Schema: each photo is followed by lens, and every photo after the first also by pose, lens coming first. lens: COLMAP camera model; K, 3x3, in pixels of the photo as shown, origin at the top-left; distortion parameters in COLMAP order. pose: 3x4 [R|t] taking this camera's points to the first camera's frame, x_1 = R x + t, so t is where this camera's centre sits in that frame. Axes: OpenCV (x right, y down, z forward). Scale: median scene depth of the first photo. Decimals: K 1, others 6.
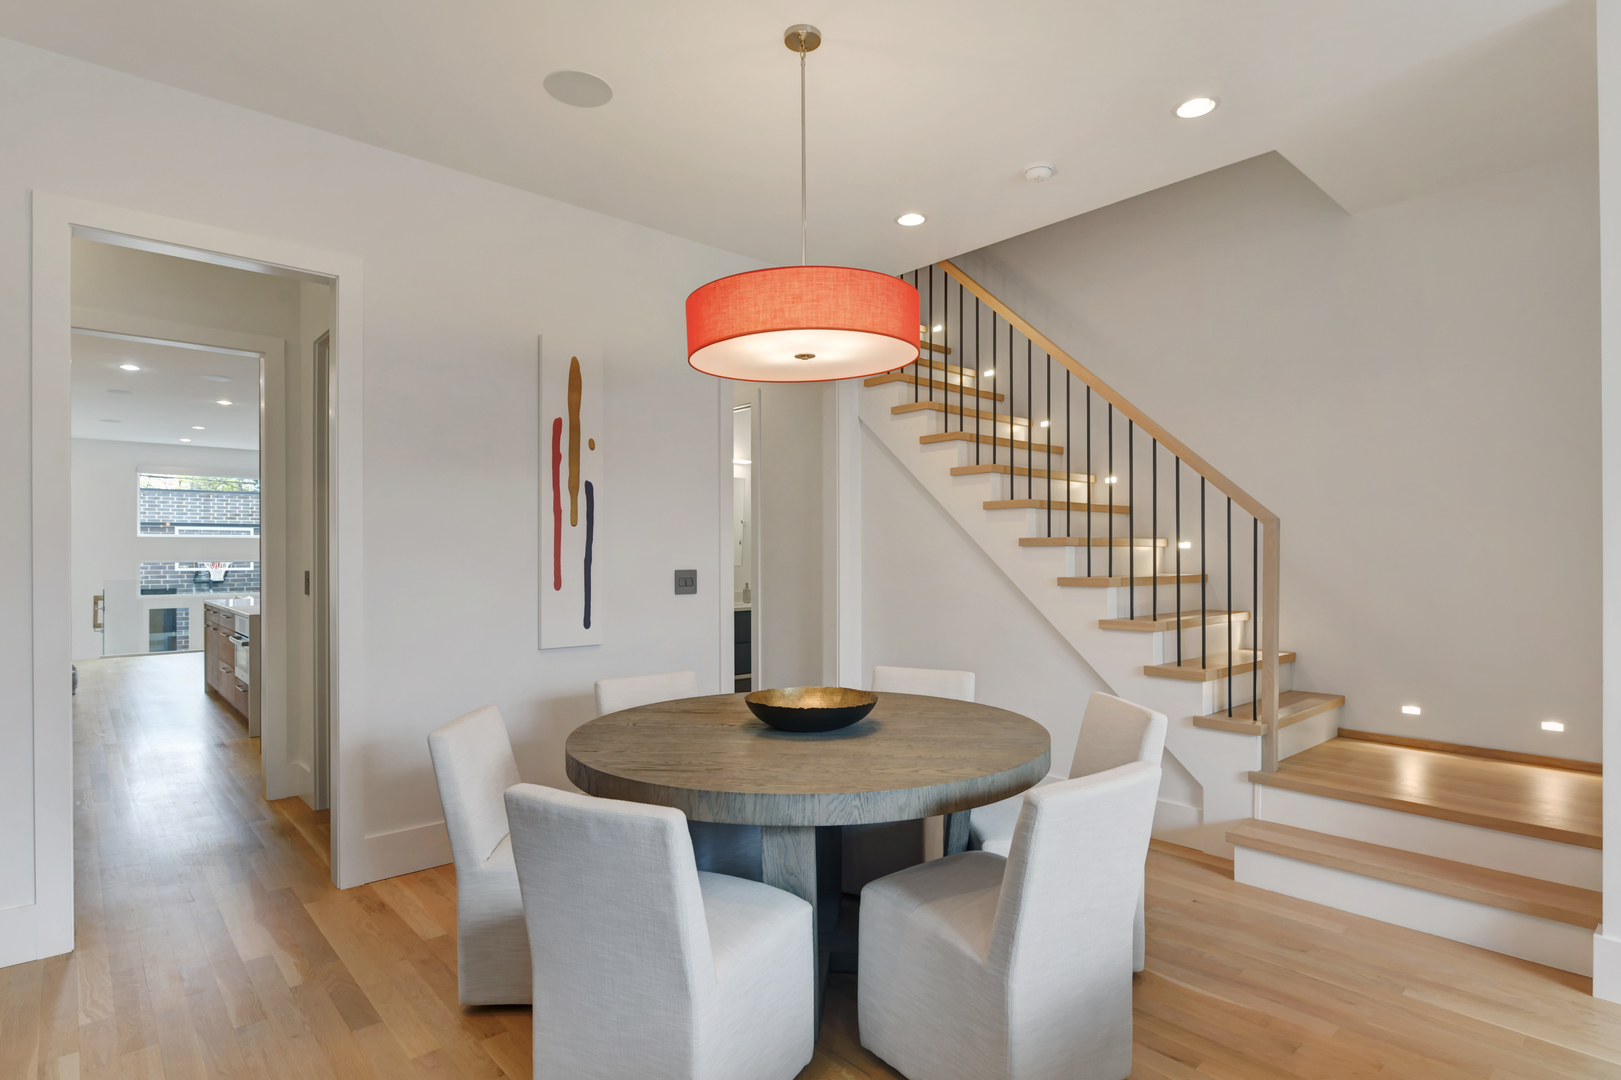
lens RADIAL K [[843.2, 0, 808.2], [0, 843.2, 553.3], [0, 0, 1]] dist [-0.000235, 0.000084]
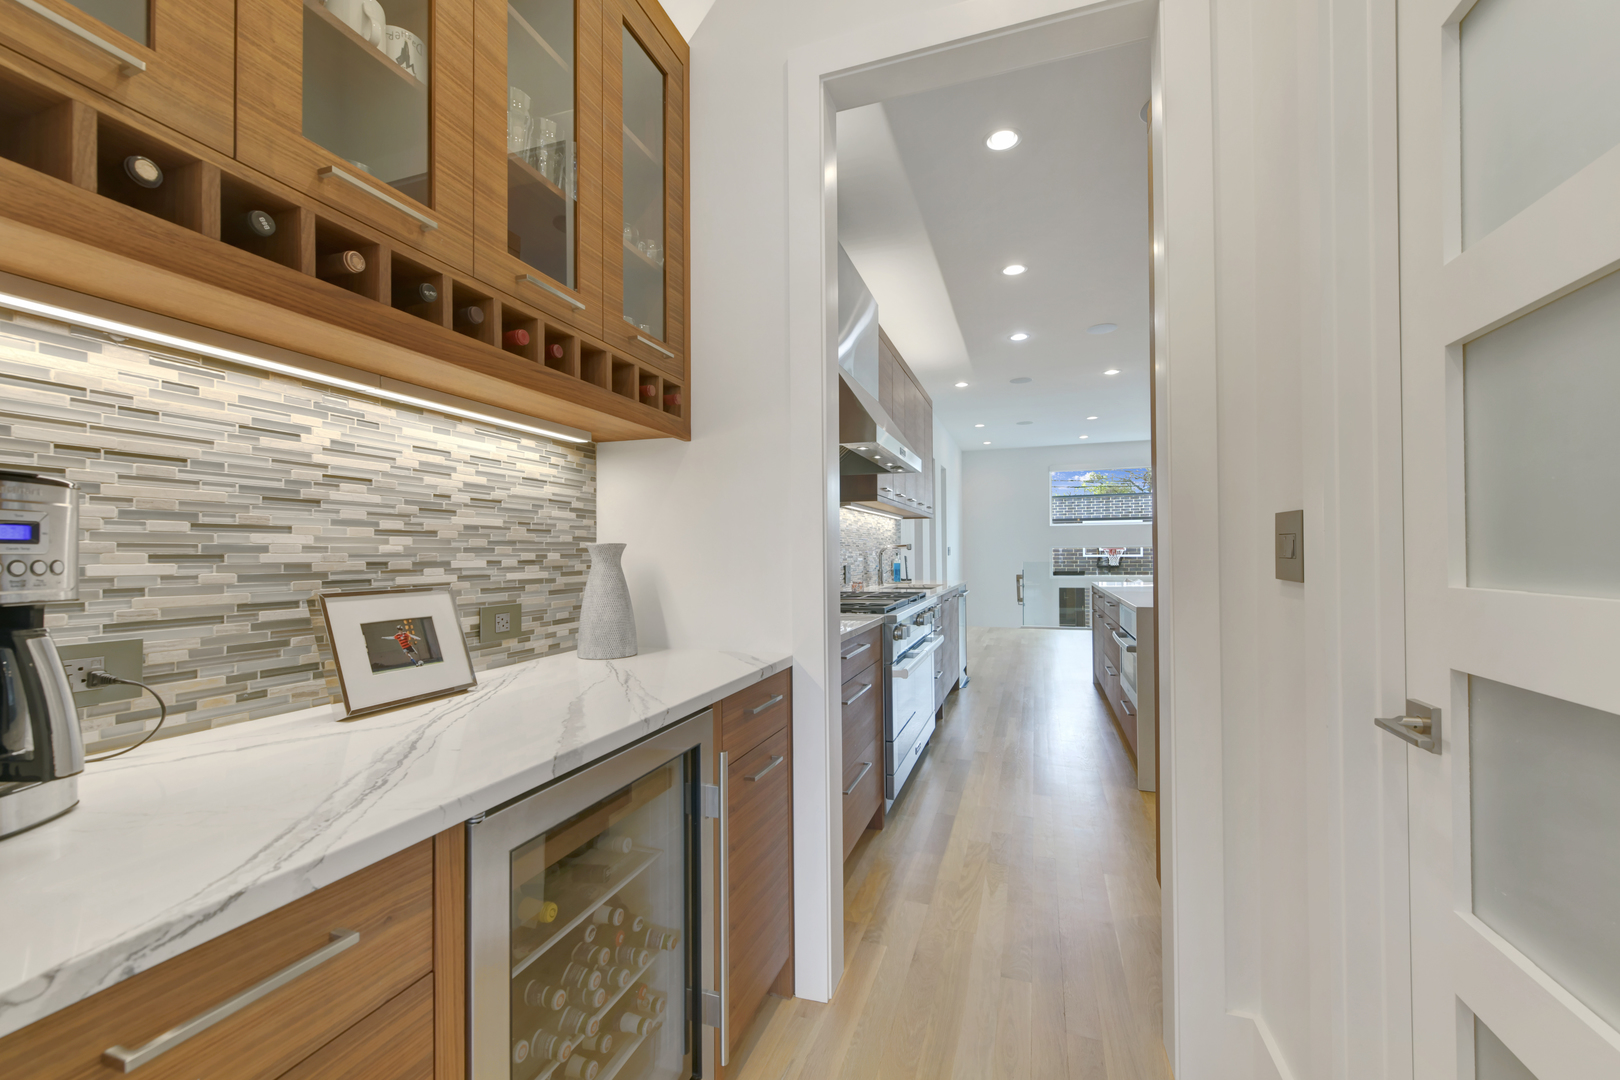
lens RADIAL K [[655.4, 0, 810.4], [0, 655.4, 548.0], [0, 0, 1]] dist [0.000218, 0.000005]
pose [[0.496382, -0.007097, -0.868075, -0.169772], [0.007280, 0.999965, -0.004012, 0.012876], [0.868073, -0.004328, 0.496417, 0.258652]]
